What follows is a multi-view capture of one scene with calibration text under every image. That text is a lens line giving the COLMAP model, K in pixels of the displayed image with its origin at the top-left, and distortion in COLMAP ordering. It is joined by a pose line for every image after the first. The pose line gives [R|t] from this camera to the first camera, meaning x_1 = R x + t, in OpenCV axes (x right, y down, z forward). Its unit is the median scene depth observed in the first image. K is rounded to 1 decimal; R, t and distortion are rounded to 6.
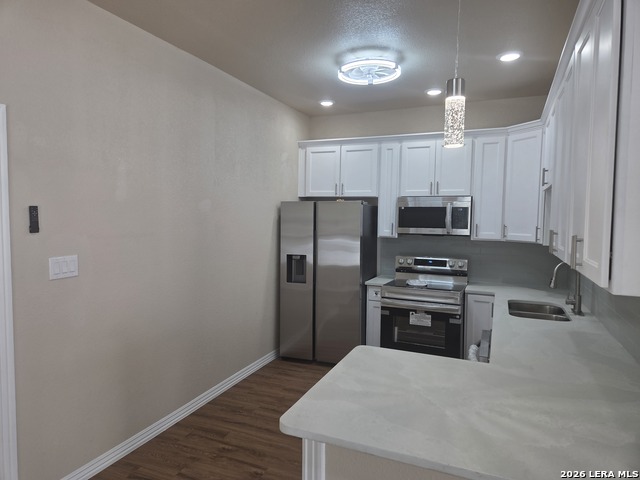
lens RADIAL K [[421.7, 0, 313.3], [0, 421.7, 247.4], [0, 0, 1]] dist [0.055239, -0.053054]
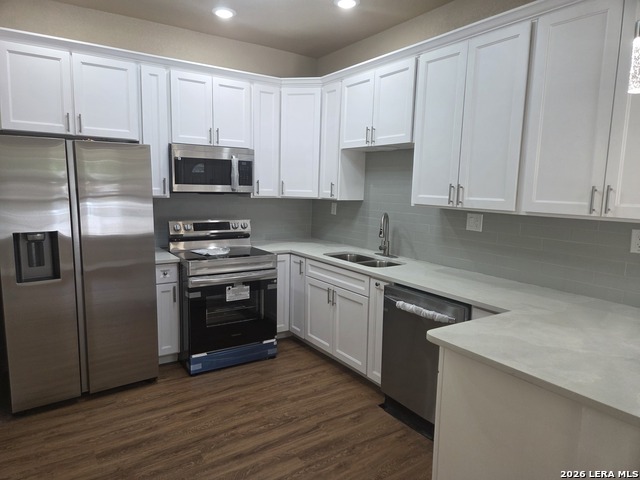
lens RADIAL K [[421.7, 0, 313.3], [0, 421.7, 247.4], [0, 0, 1]] dist [0.055239, -0.053054]
pose [[0.549670, -0.124062, 0.826119, -0.323783], [0.047165, 0.991942, 0.117583, -0.012200], [-0.834050, -0.025667, 0.551092, 0.378283]]
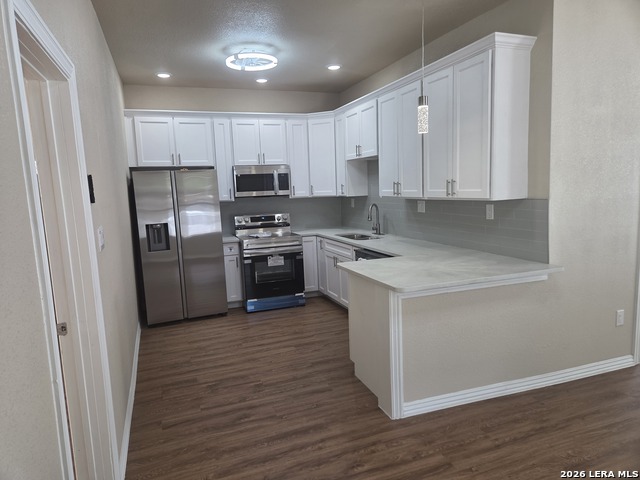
lens RADIAL K [[421.7, 0, 313.3], [0, 421.7, 247.4], [0, 0, 1]] dist [0.055239, -0.053054]
pose [[0.727545, -0.140401, 0.671540, -0.480794], [0.099918, 0.990083, 0.098748, 0.011769], [-0.678745, -0.004744, 0.734358, -0.019627]]
